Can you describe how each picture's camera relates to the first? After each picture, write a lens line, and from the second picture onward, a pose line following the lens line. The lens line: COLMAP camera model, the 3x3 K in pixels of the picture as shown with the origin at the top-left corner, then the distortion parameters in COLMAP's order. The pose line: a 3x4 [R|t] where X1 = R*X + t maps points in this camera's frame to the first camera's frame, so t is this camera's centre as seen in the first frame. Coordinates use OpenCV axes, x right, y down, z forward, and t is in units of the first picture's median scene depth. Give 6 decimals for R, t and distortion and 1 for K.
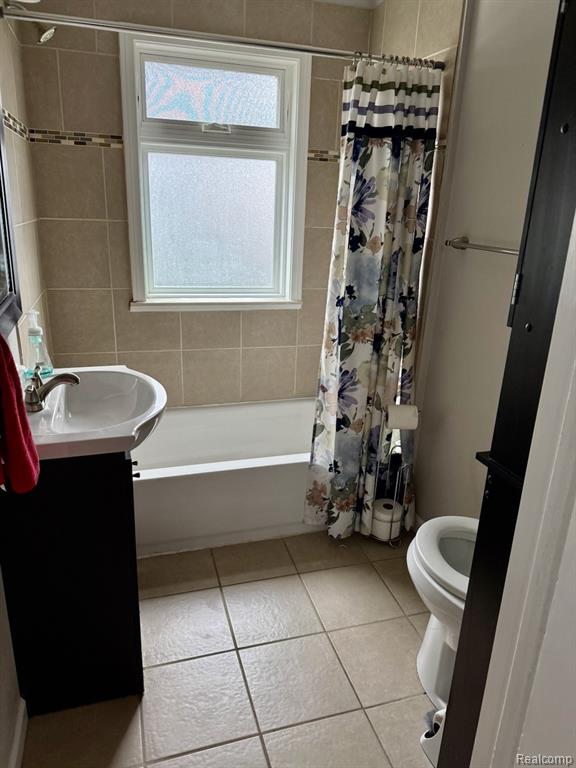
lens RADIAL K [[539.4, 0, 292.1], [0, 539.4, 382.9], [0, 0, 1]] dist [0.079716, -0.087400]
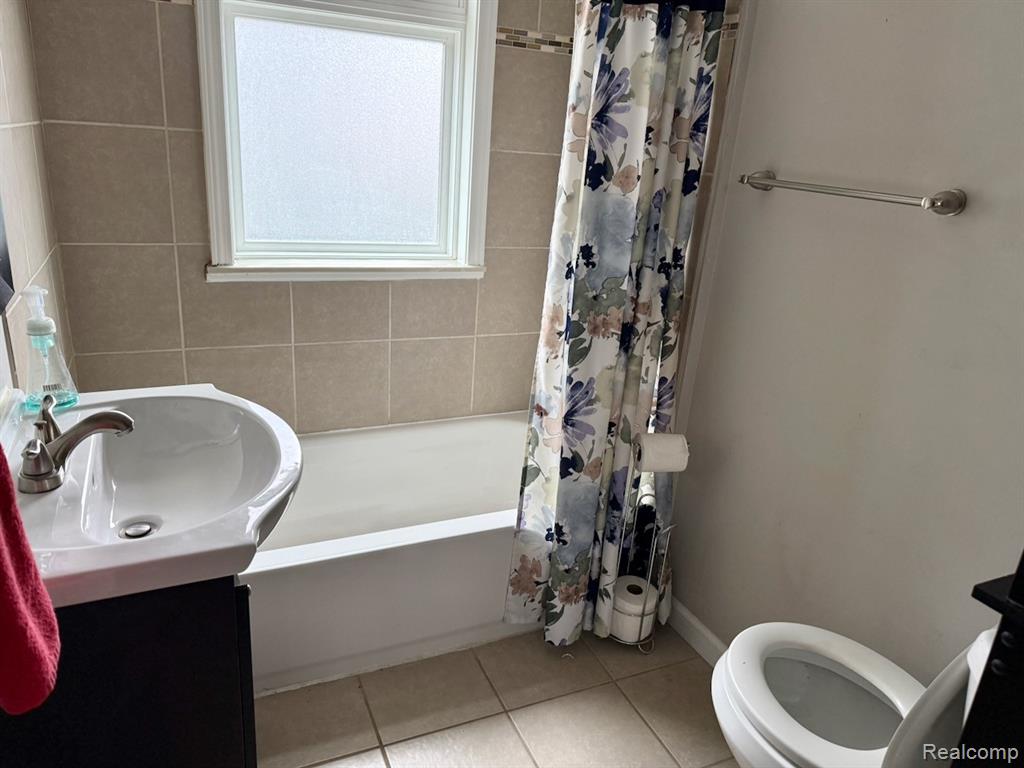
lens RADIAL K [[719.2, 0, 503.8], [0, 719.2, 382.4], [0, 0, 1]] dist [0.079716, -0.087400]
pose [[0.991837, -0.011798, 0.126968, -0.089812], [0.009450, 0.999773, 0.019082, -0.038336], [-0.127164, -0.017726, 0.991723, 0.185182]]
